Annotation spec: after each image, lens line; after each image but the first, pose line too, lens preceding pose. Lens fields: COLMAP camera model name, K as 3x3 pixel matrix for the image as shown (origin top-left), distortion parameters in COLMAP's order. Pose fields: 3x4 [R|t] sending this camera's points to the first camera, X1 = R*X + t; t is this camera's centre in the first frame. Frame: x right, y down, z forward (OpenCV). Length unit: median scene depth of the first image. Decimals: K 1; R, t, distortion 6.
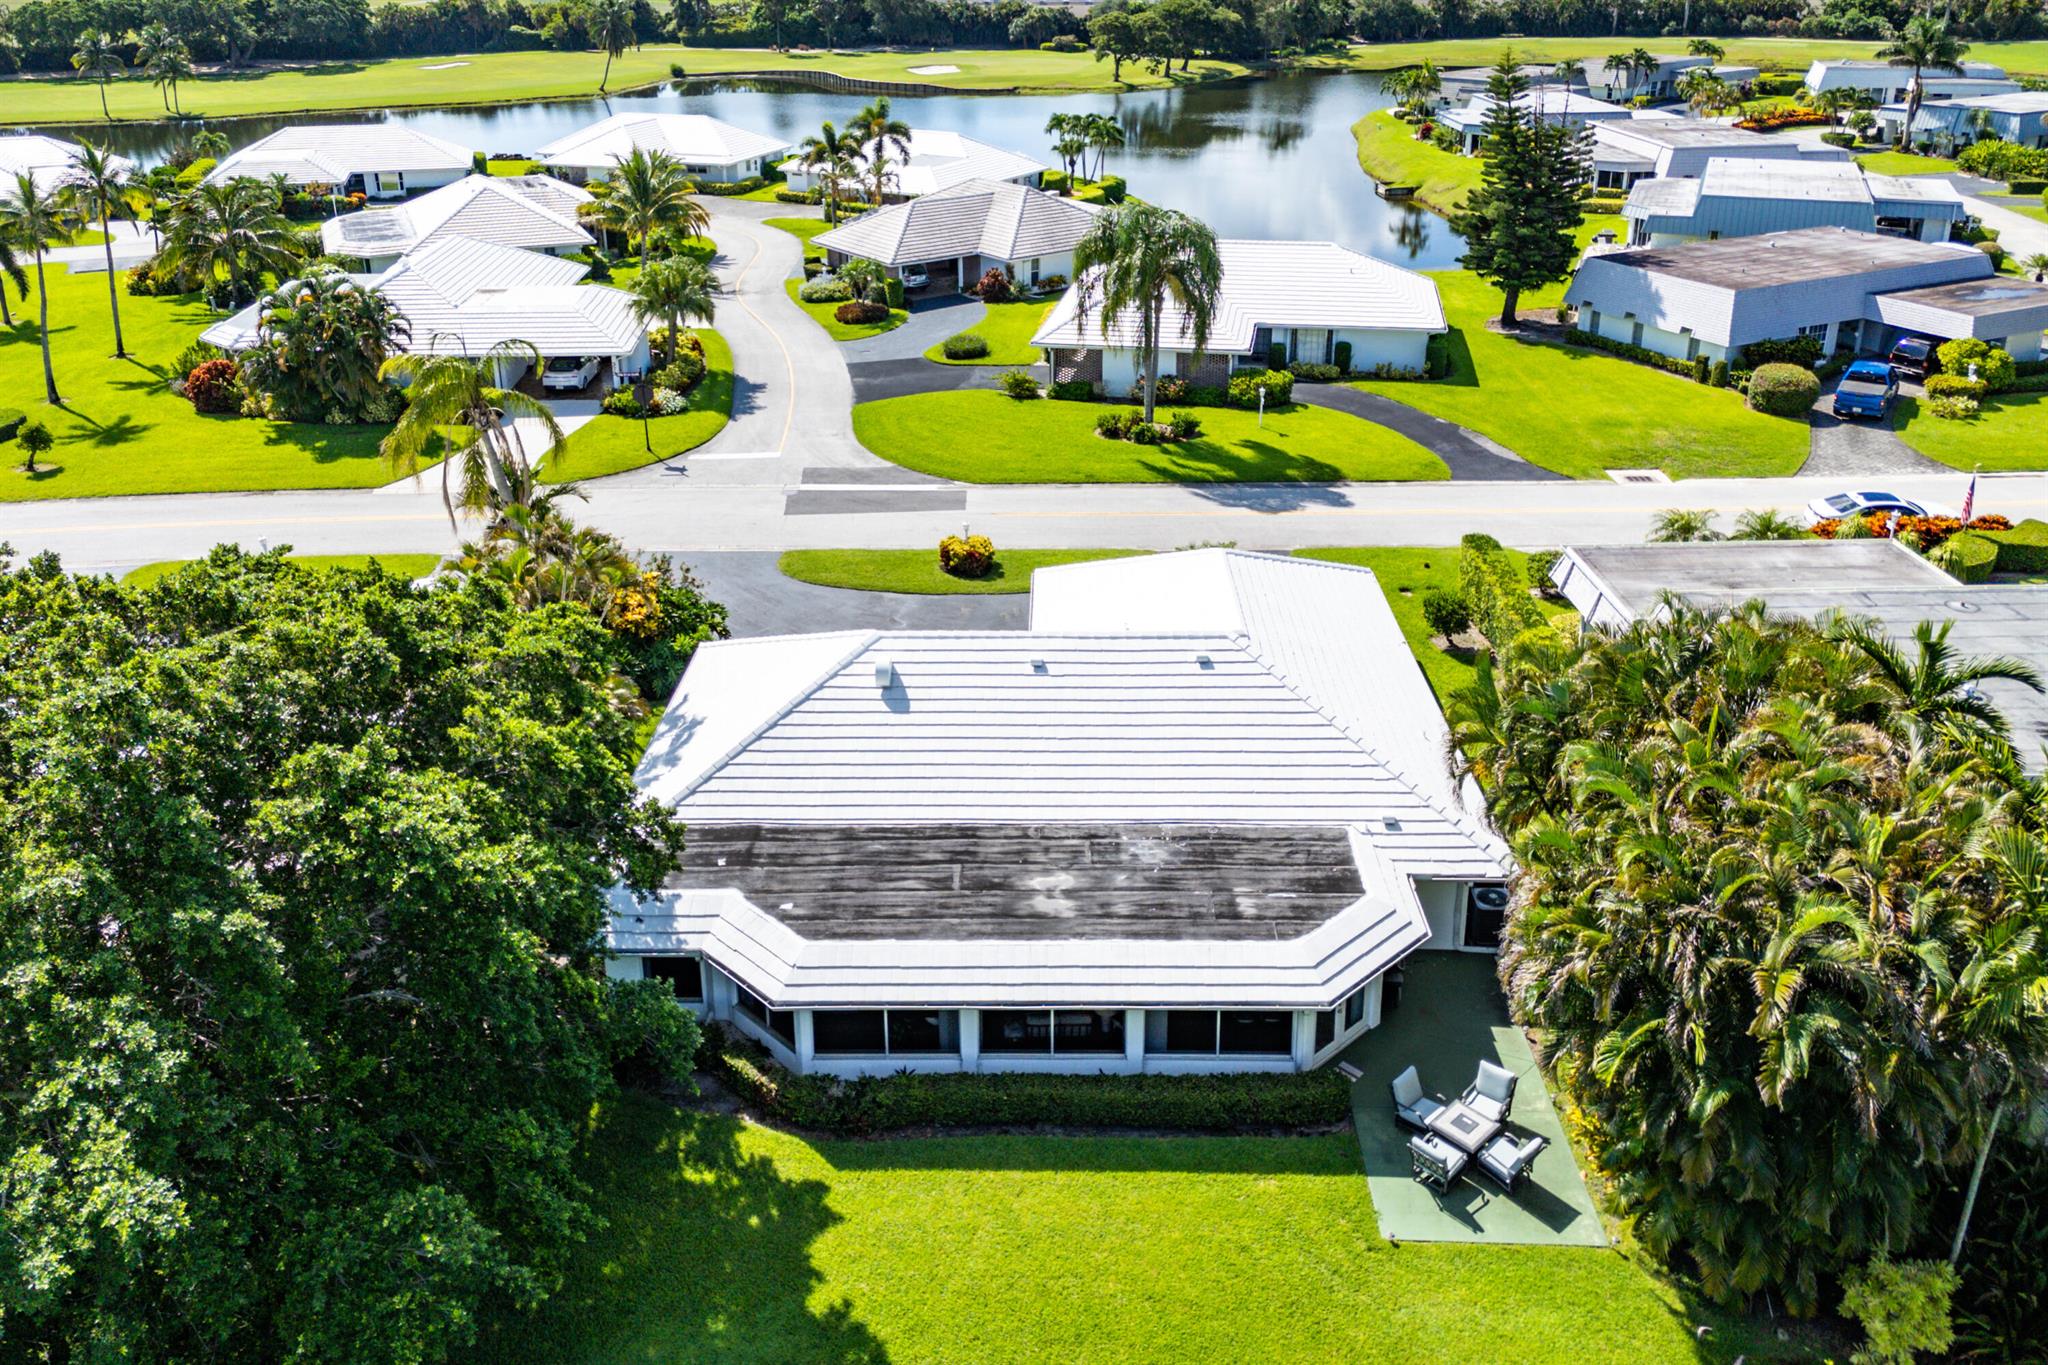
lens RADIAL K [[1378.7, 0, 1024.0], [0, 1378.7, 682.5], [0, 0, 1]] dist [0.032472, -0.001661]
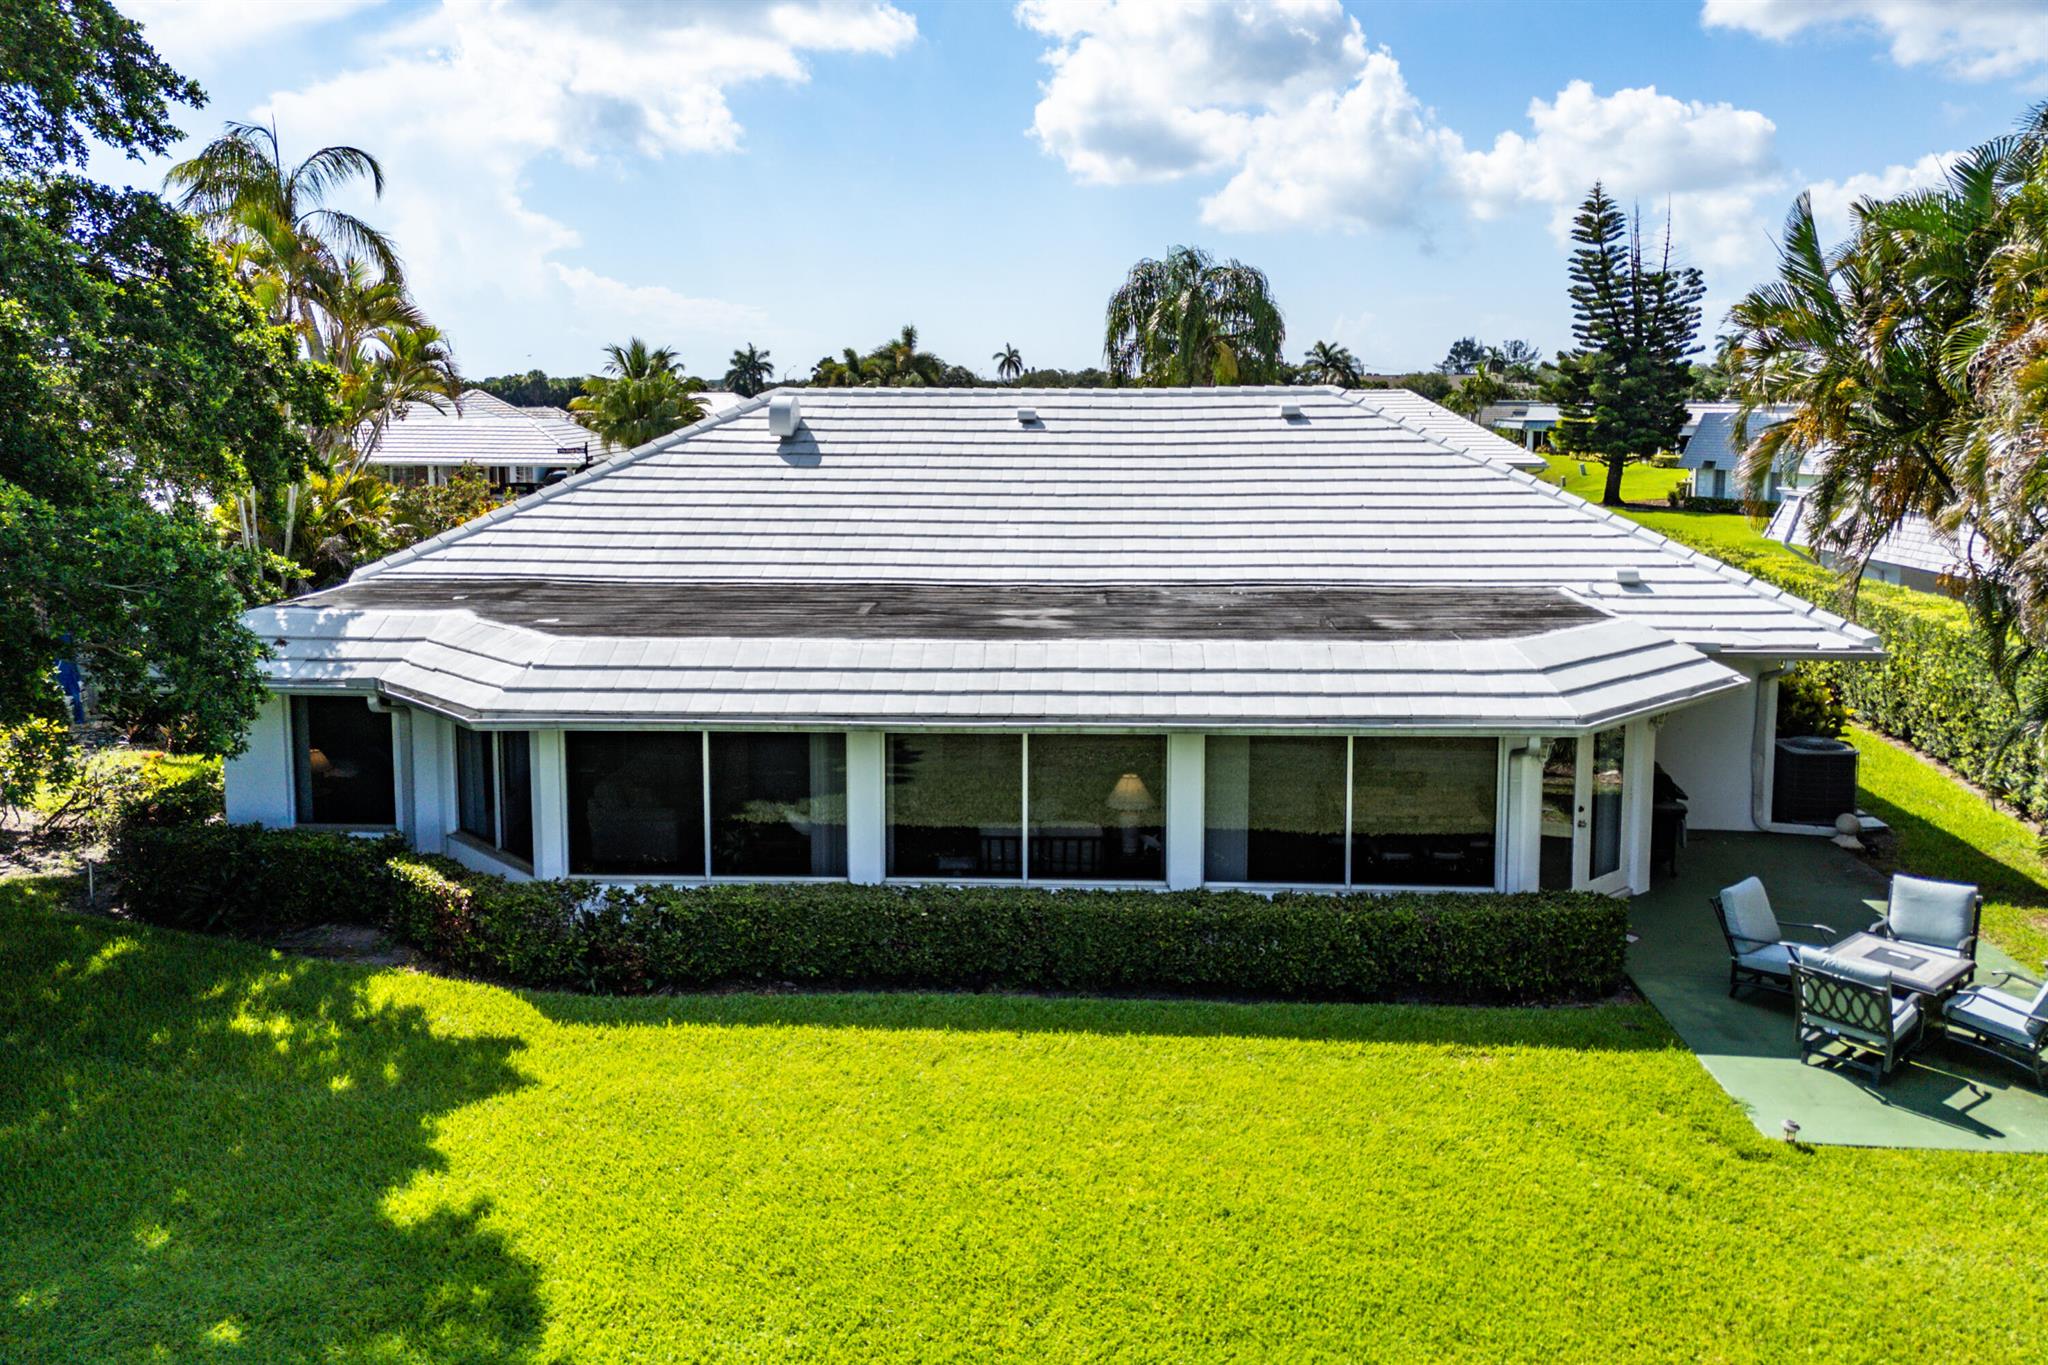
lens RADIAL K [[1469.8, 0, 1016.0], [0, 1469.8, 715.6], [0, 0, 1]] dist [0.048983, -0.038125]
pose [[0.999369, 0.011748, -0.033509, 0.037898], [-0.019075, 0.973574, -0.227574, 0.362666], [0.029950, 0.228069, 0.973184, 0.490264]]
